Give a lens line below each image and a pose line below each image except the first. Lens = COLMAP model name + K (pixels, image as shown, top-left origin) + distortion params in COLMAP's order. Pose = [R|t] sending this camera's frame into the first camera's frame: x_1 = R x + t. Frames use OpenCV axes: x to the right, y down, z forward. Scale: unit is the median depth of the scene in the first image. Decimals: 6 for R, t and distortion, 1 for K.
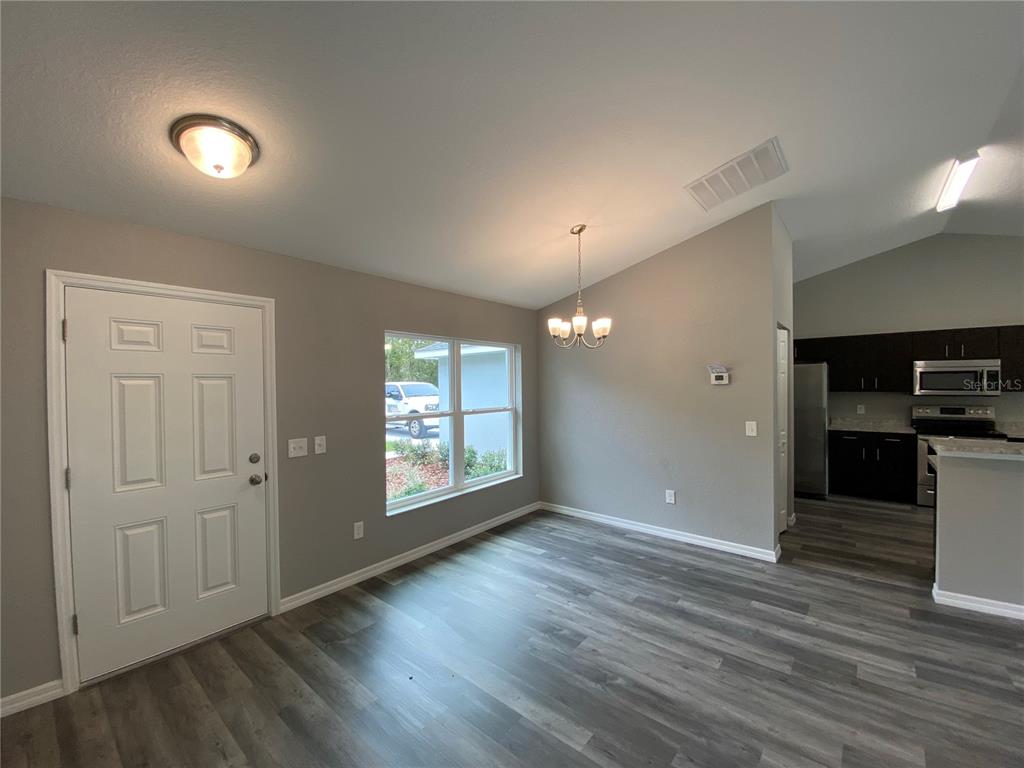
lens RADIAL K [[415.2, 0, 509.6], [0, 415.2, 387.3], [0, 0, 1]] dist [0.019240, -0.018940]
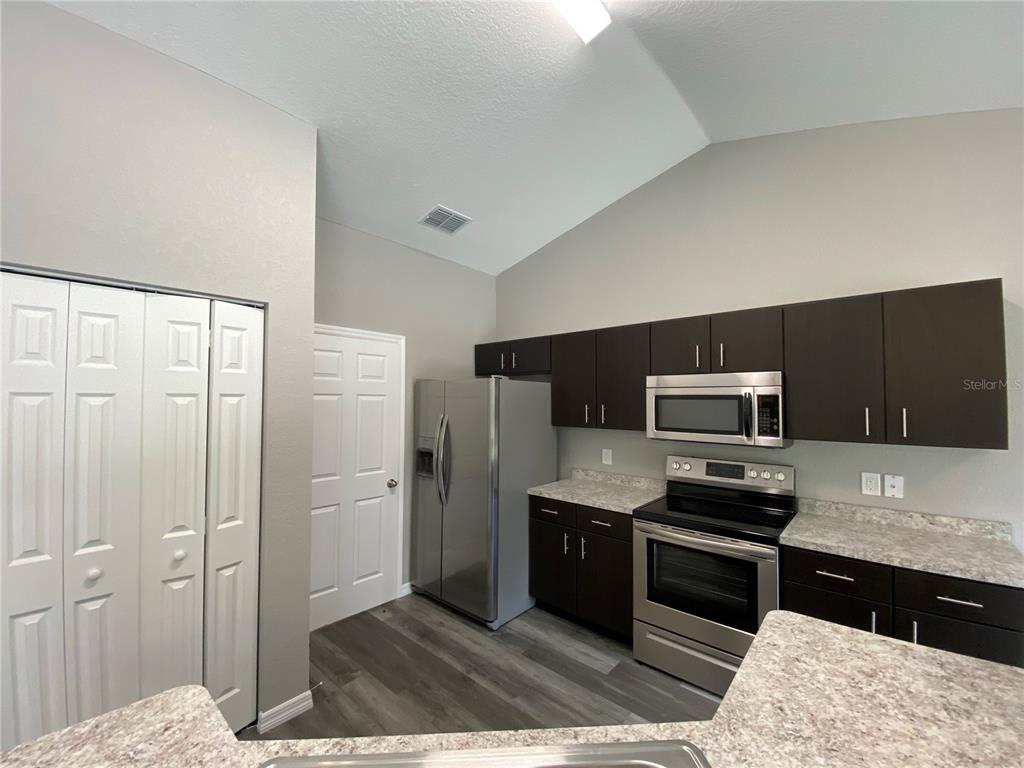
lens RADIAL K [[415.2, 0, 509.6], [0, 415.2, 387.3], [0, 0, 1]] dist [0.019240, -0.018940]
pose [[0.999678, 0.014080, -0.021117, 1.410898], [-0.014819, 0.999269, -0.035242, -0.044545], [0.020605, 0.035543, 0.999156, 0.805651]]
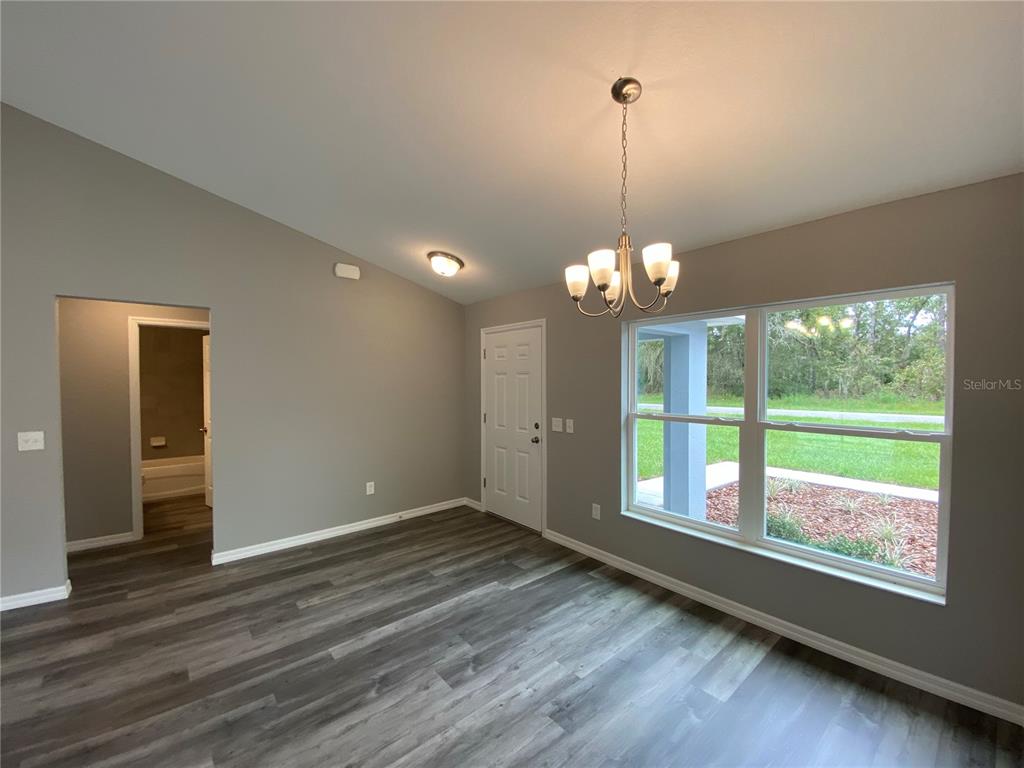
lens RADIAL K [[415.2, 0, 509.6], [0, 415.2, 387.3], [0, 0, 1]] dist [0.019240, -0.018940]
pose [[-0.161348, 0.033797, -0.986319, 0.814461], [-0.004778, 0.999375, 0.035026, -0.020708], [0.986886, 0.010364, -0.161085, 1.051065]]
